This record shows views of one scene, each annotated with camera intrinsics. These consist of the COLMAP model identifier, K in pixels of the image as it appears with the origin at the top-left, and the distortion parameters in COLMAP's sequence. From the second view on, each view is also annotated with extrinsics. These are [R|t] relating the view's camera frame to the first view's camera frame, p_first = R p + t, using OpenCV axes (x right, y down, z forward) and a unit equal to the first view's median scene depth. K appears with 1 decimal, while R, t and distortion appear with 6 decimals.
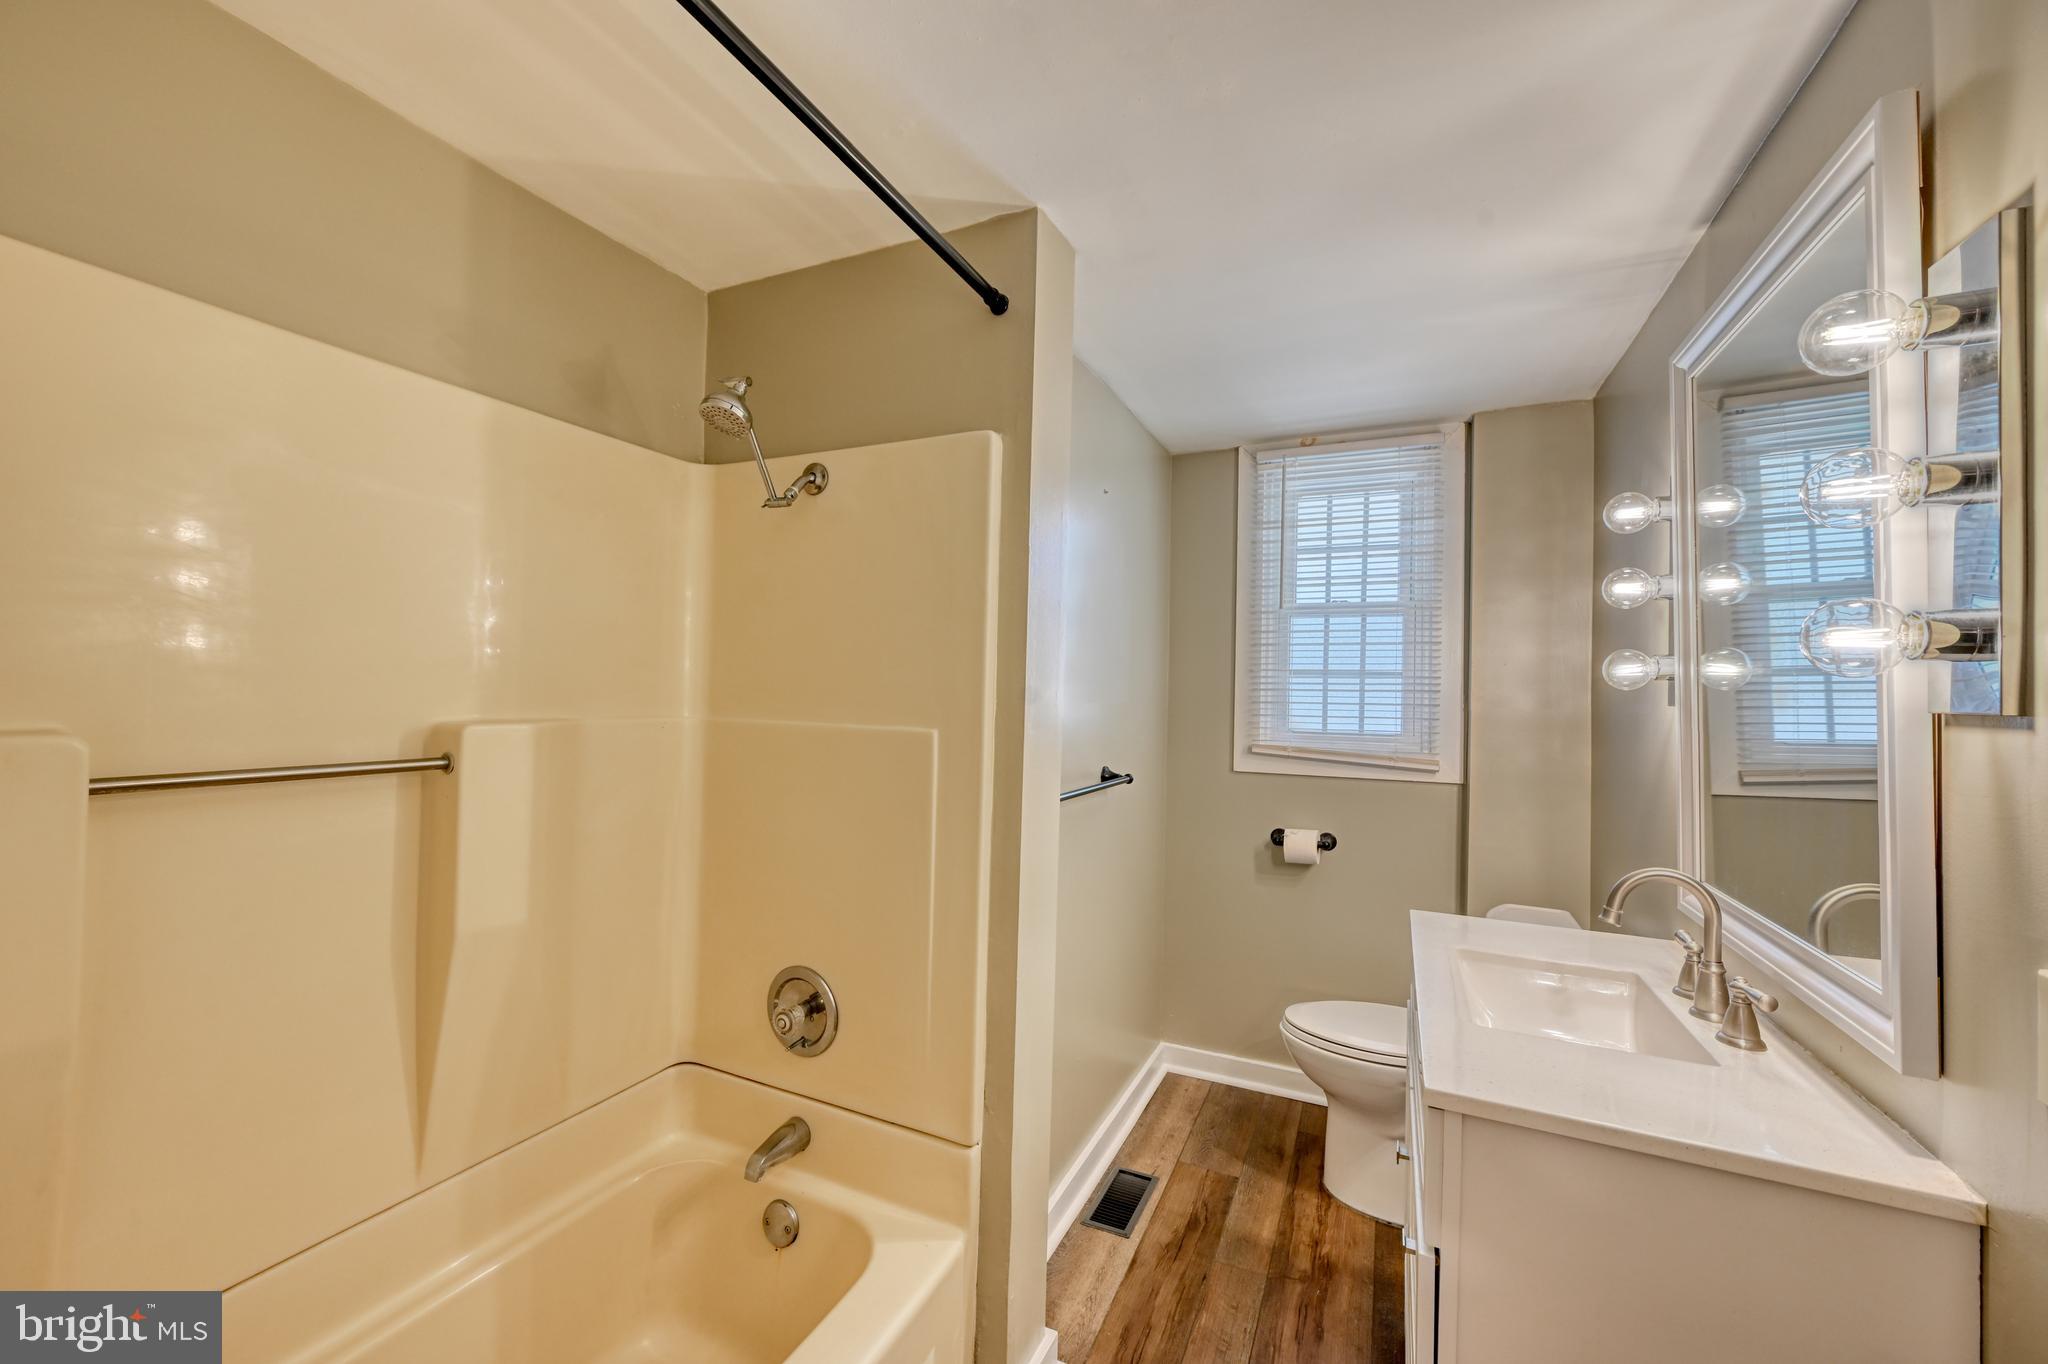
lens RADIAL K [[805.4, 0, 1024.8], [0, 805.4, 684.6], [0, 0, 1]] dist [0.004180, 0.000101]
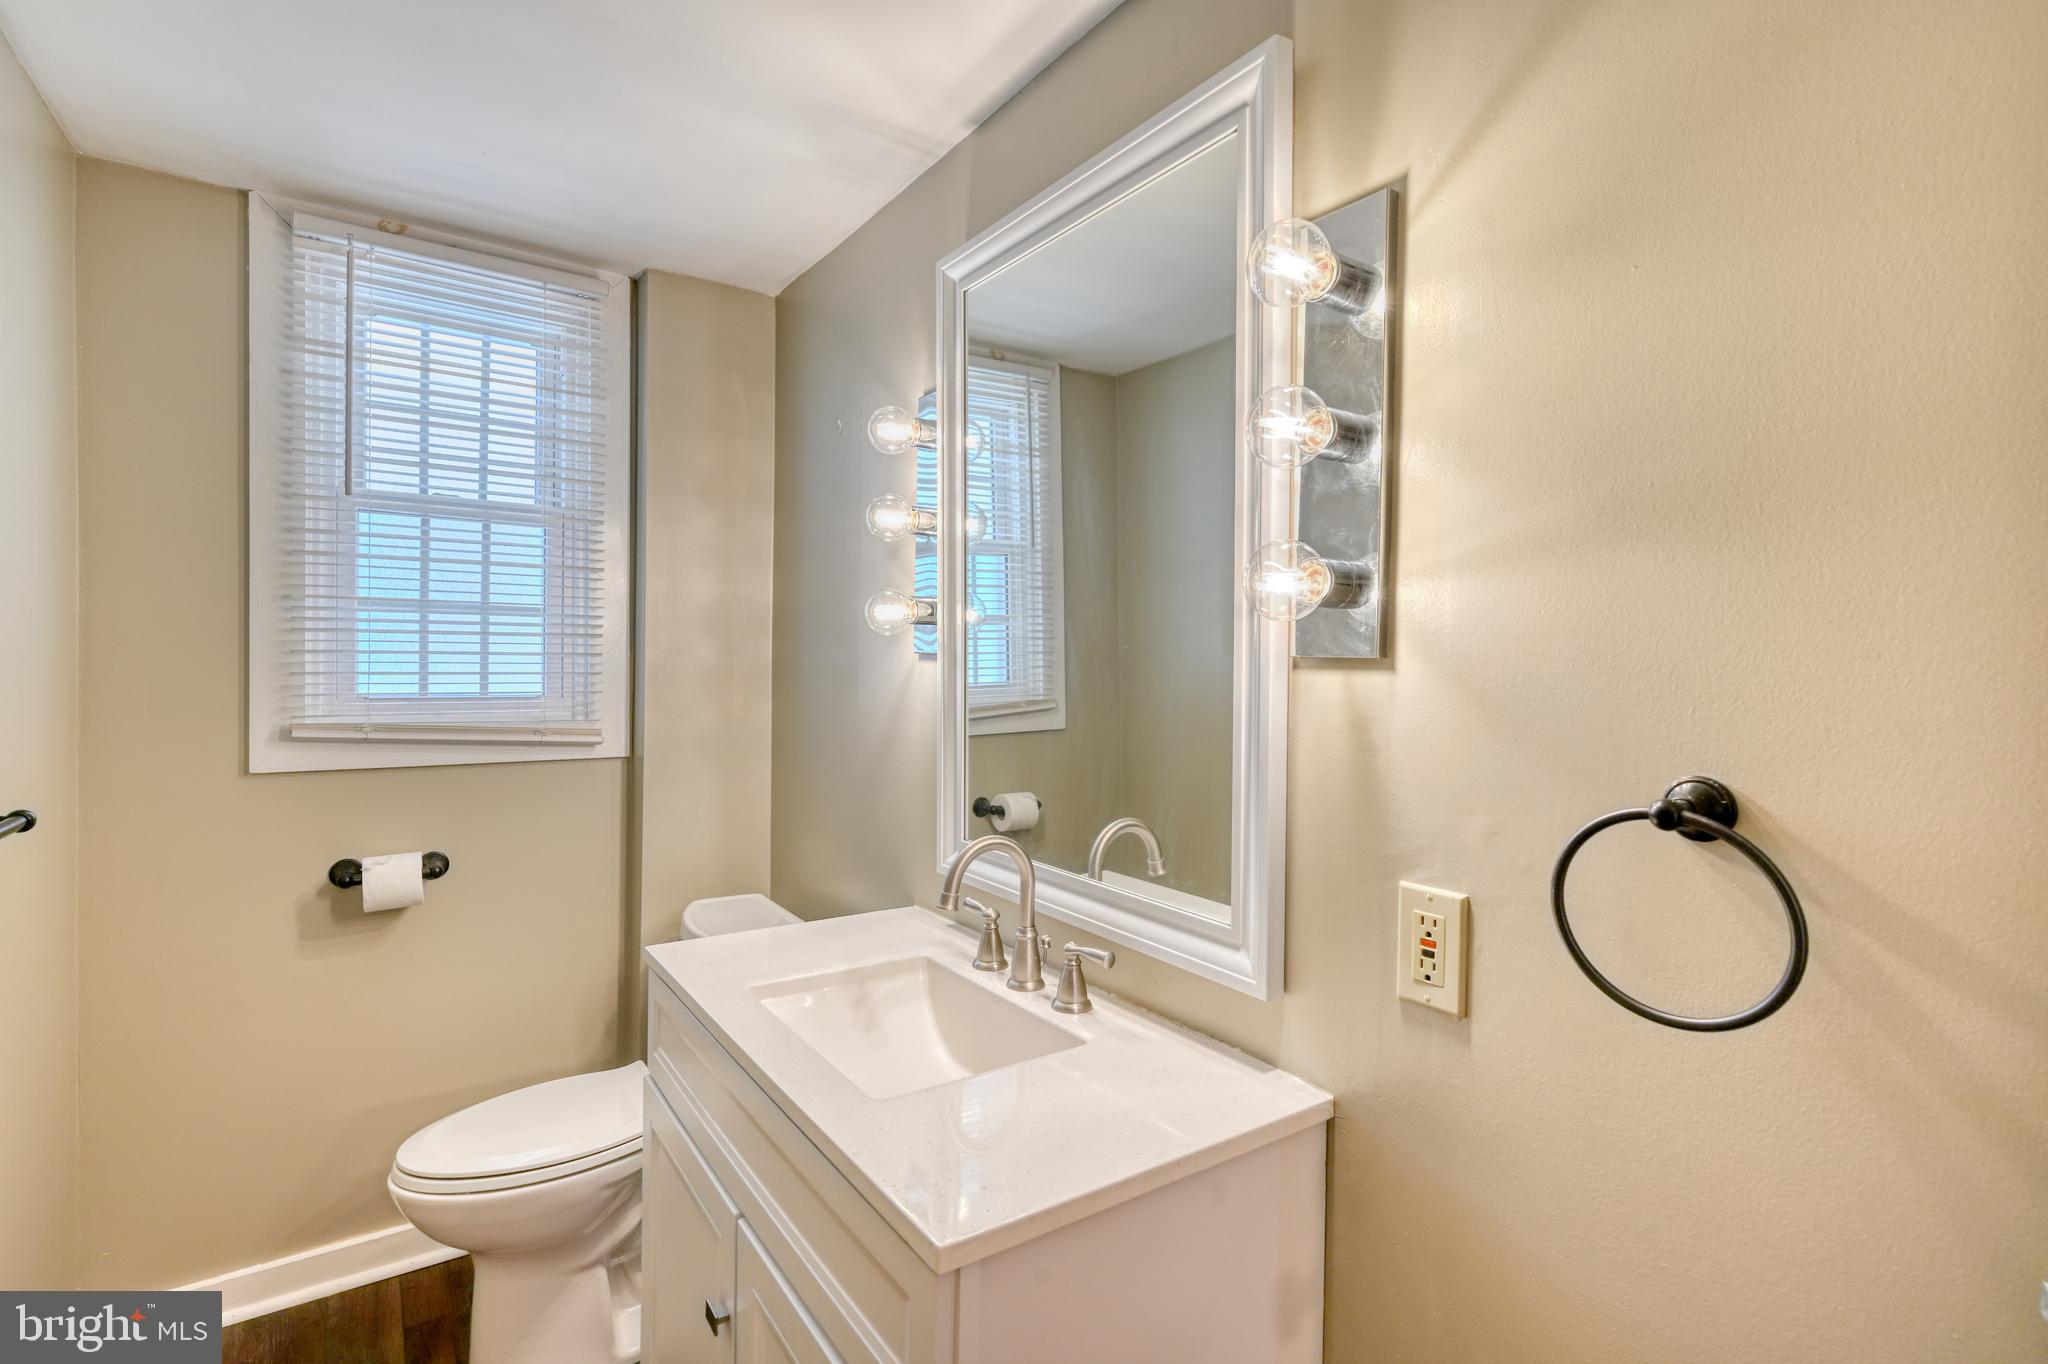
lens RADIAL K [[942.2, 0, 1014.1], [0, 942.2, 678.7], [0, 0, 1]] dist [-0.005344, -0.000464]
pose [[0.501789, -0.029228, 0.864496, -0.040074], [-0.014980, 0.998985, 0.042470, 0.005553], [-0.864860, -0.034261, 0.500842, 0.225788]]
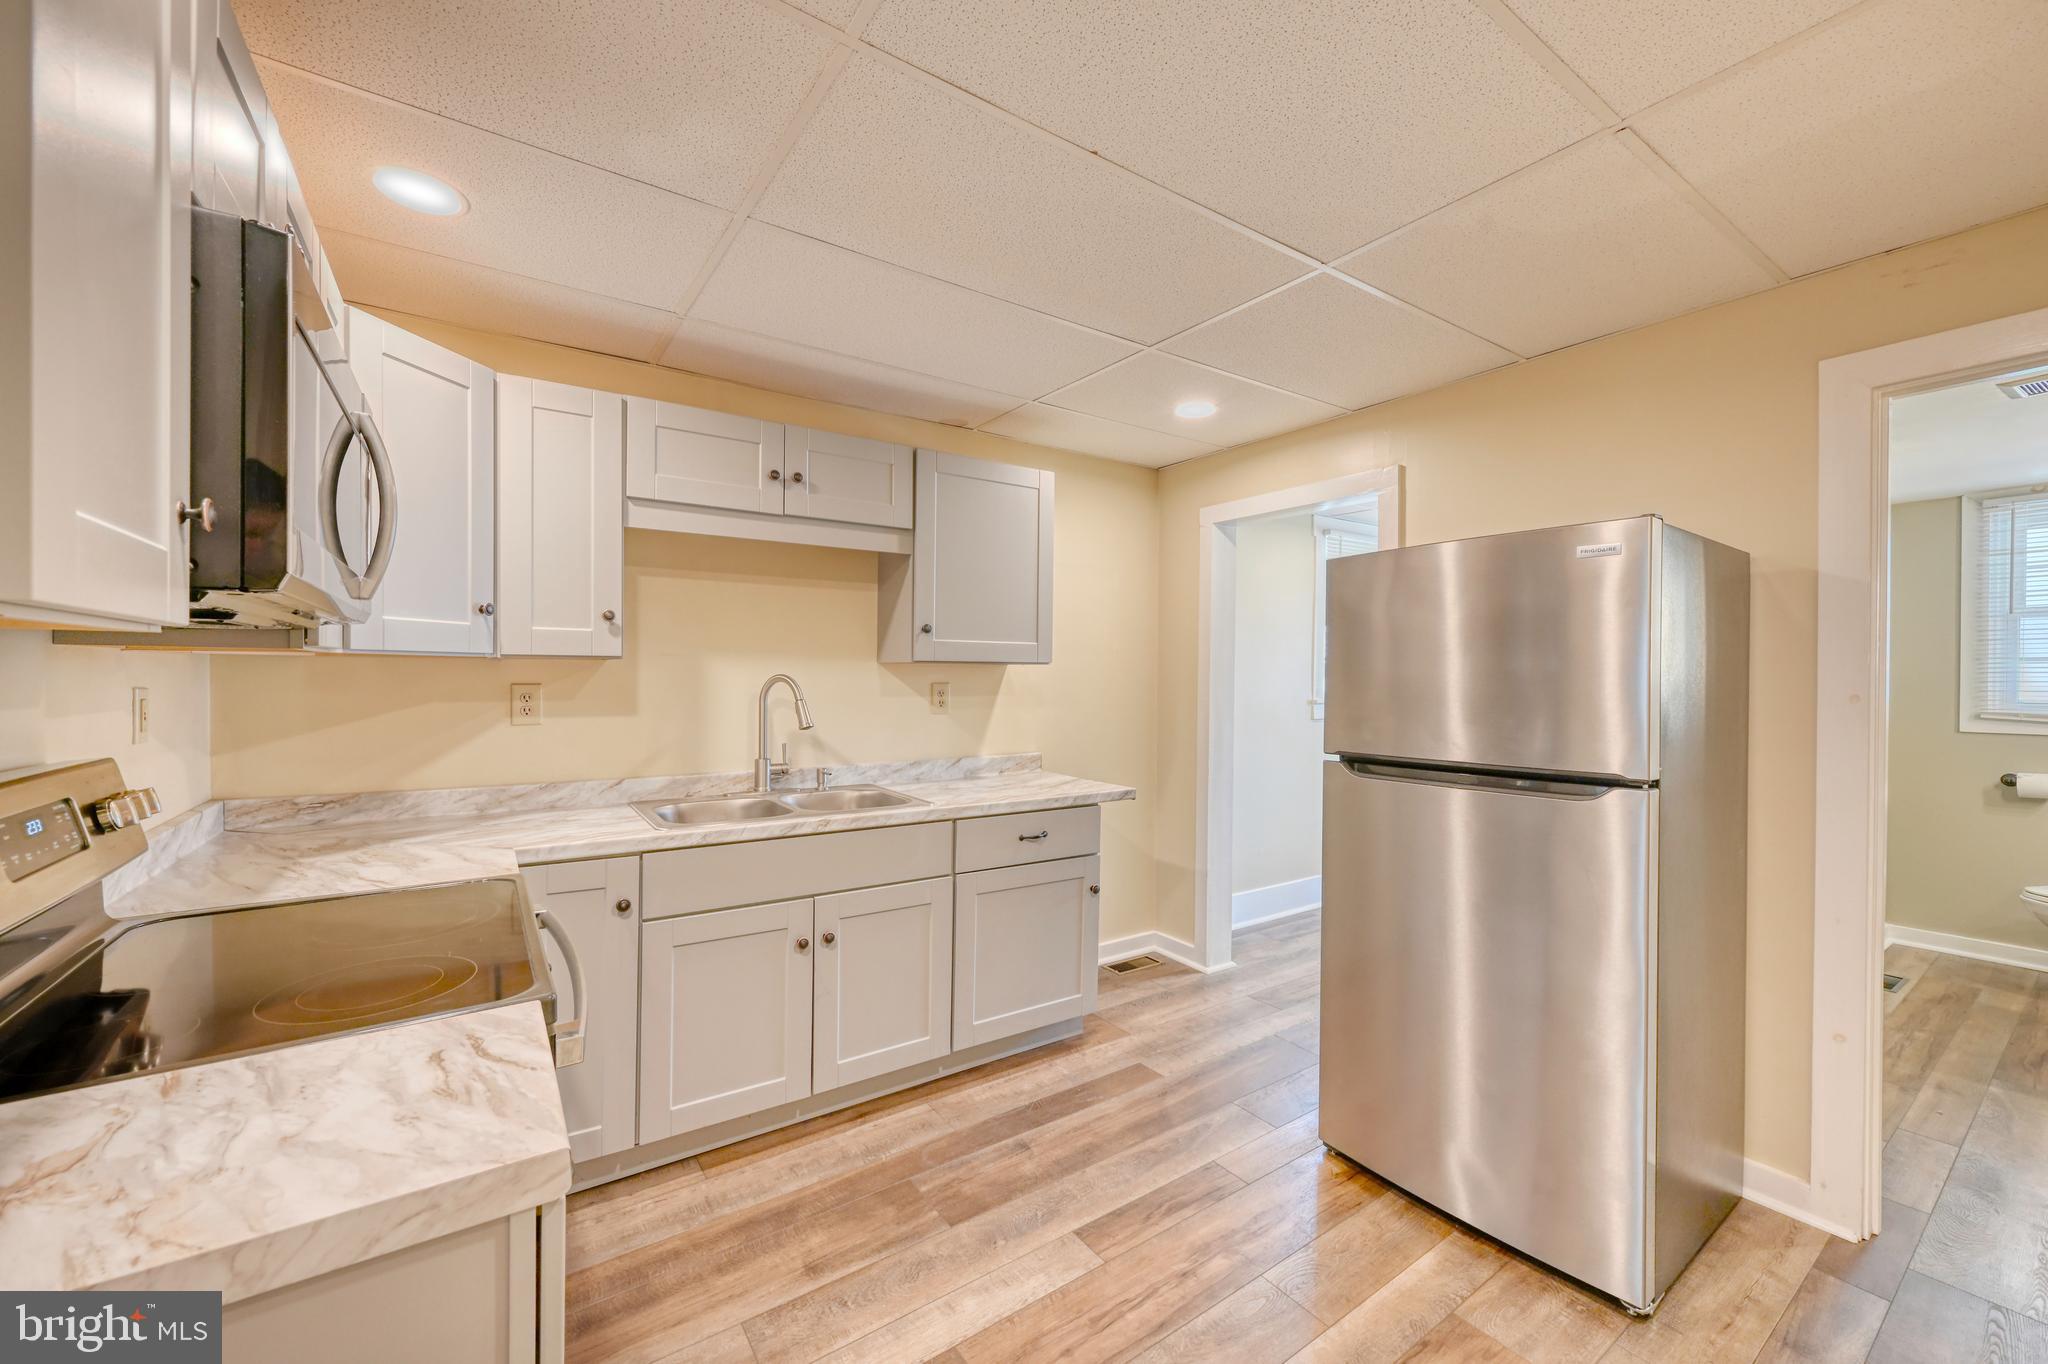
lens RADIAL K [[805.4, 0, 1027.2], [0, 805.4, 666.9], [0, 0, 1]] dist [0.004180, 0.000101]
pose [[0.861393, -0.013104, -0.507770, -0.437929], [0.018607, 0.999810, 0.005763, -0.043764], [0.507598, -0.014412, 0.861473, -1.072315]]
